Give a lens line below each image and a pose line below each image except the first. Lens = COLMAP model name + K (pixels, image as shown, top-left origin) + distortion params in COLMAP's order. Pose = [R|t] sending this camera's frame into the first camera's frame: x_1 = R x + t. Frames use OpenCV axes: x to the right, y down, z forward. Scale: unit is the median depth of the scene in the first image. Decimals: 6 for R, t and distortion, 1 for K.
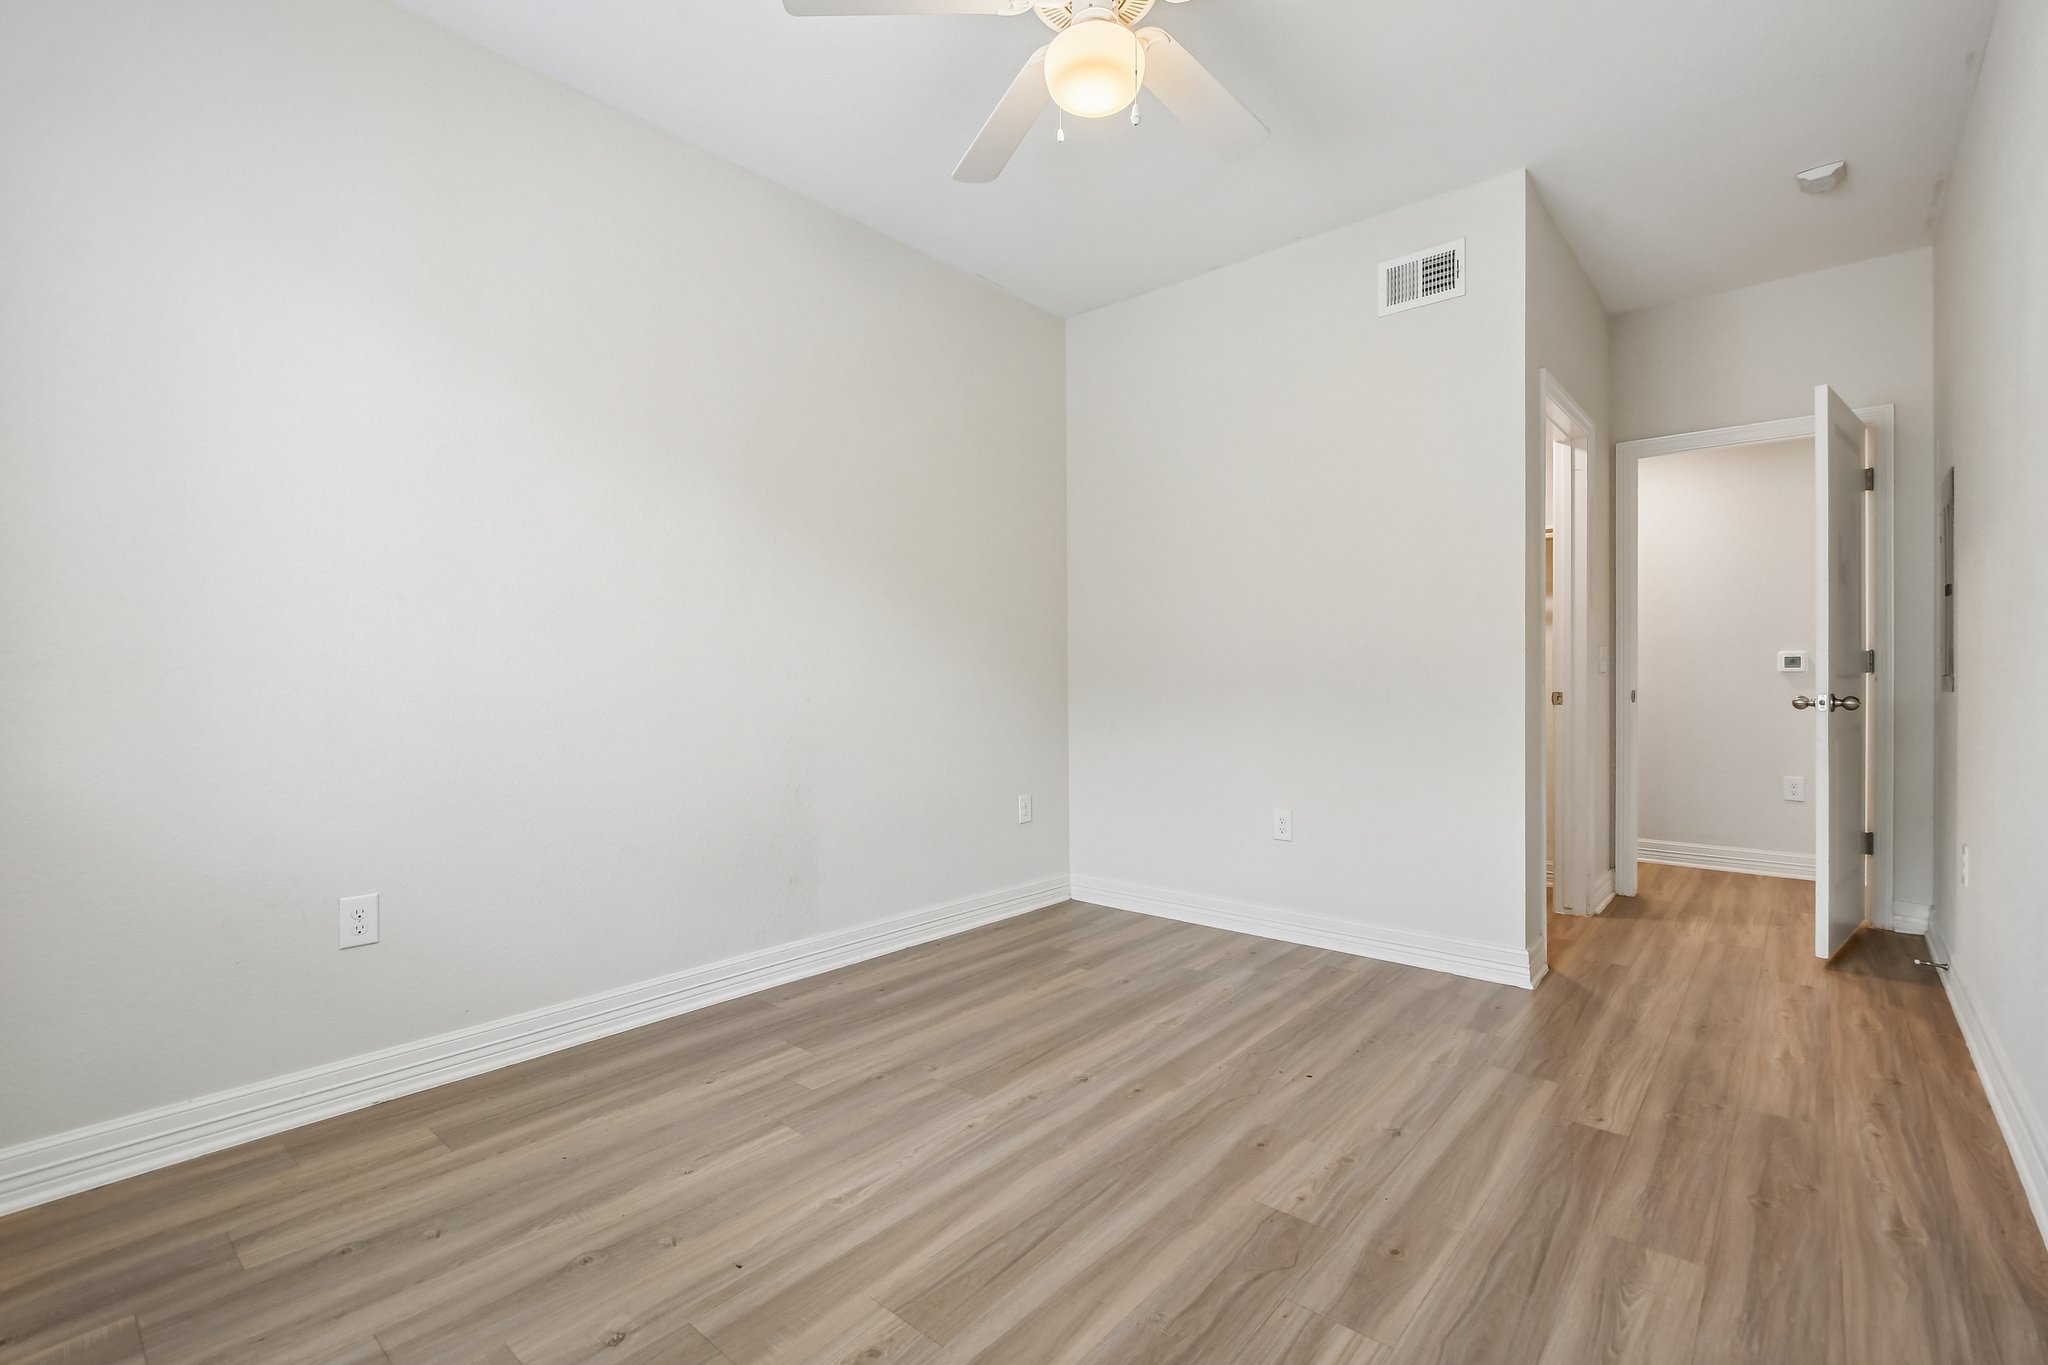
lens RADIAL K [[902.0, 0, 1028.2], [0, 902.0, 678.2], [0, 0, 1]] dist [-0.001882, -0.000628]
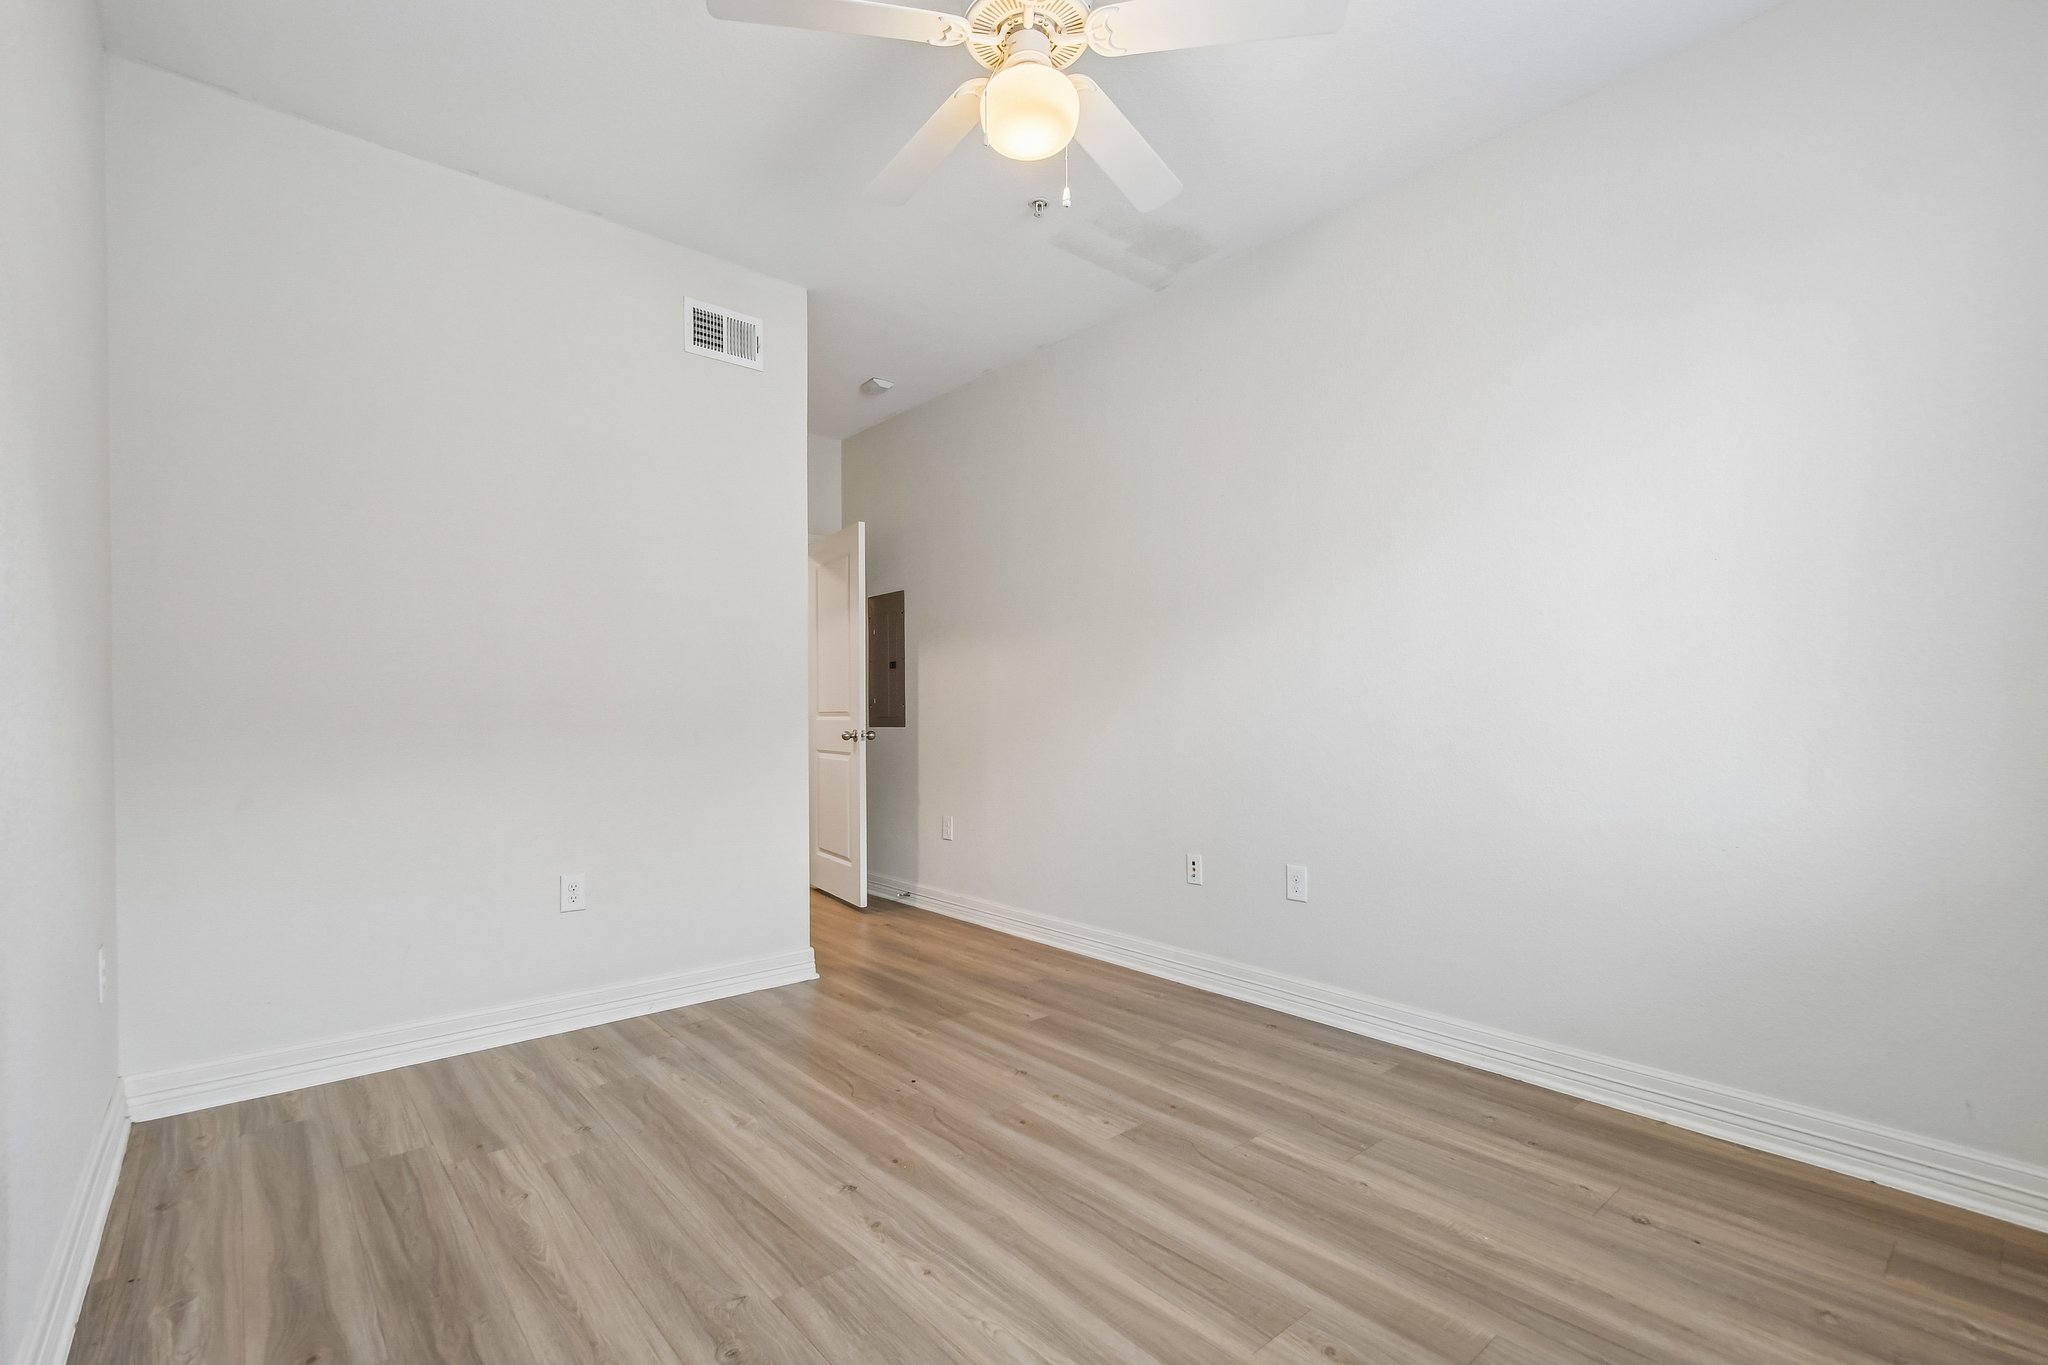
lens RADIAL K [[909.6, 0, 1018.0], [0, 909.6, 703.6], [0, 0, 1]] dist [0.000932, 0.000052]
pose [[0.149189, 0.017191, 0.988659, -0.722472], [0.002472, 0.999839, -0.017759, 0.004247], [-0.988806, 0.005094, 0.149122, 0.669433]]
